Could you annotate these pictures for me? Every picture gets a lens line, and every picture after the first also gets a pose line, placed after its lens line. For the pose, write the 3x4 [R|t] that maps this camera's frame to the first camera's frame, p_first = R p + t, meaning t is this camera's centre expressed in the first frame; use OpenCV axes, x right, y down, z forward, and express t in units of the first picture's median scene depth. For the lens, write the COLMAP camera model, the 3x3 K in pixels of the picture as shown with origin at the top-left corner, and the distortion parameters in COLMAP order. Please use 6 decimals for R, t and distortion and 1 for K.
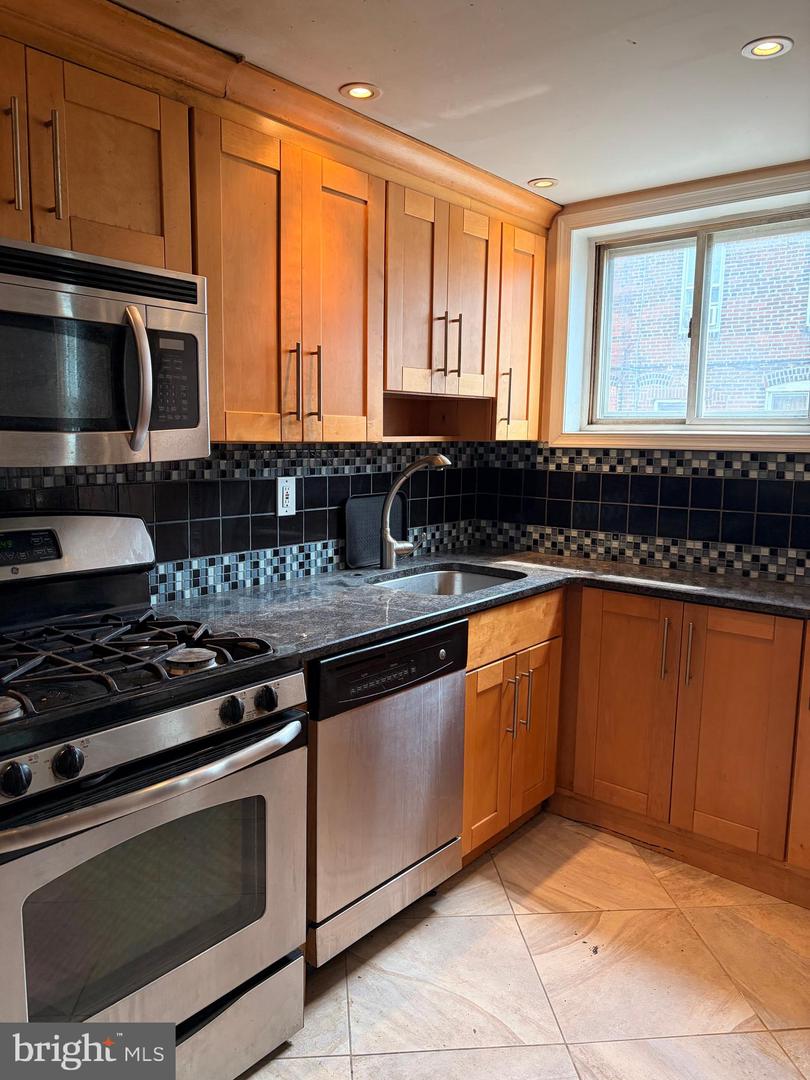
lens RADIAL K [[819.3, 0, 401.6], [0, 819.3, 539.5], [0, 0, 1]] dist [0.047183, -0.056516]
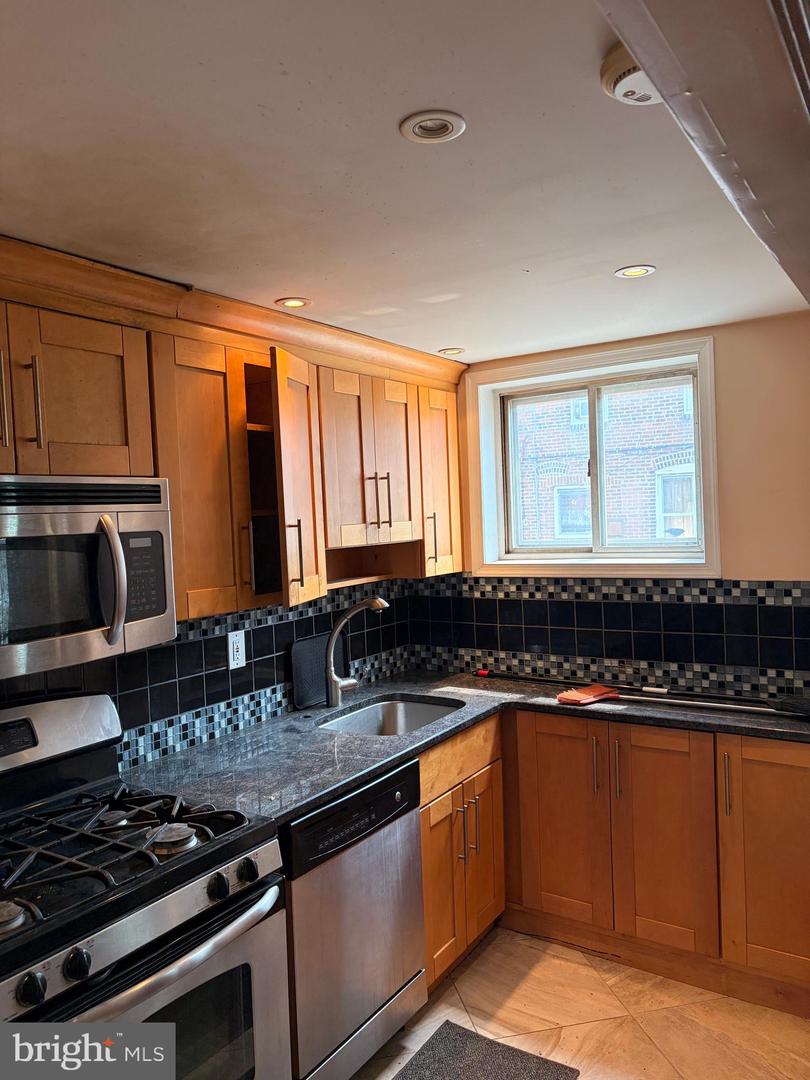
lens RADIAL K [[819.3, 0, 399.0], [0, 819.3, 543.7], [0, 0, 1]] dist [0.047183, -0.056516]
pose [[0.992572, -0.060084, 0.105790, -0.038500], [0.069992, 0.993242, -0.092583, -0.079931], [-0.099512, 0.099299, 0.990069, -0.089120]]
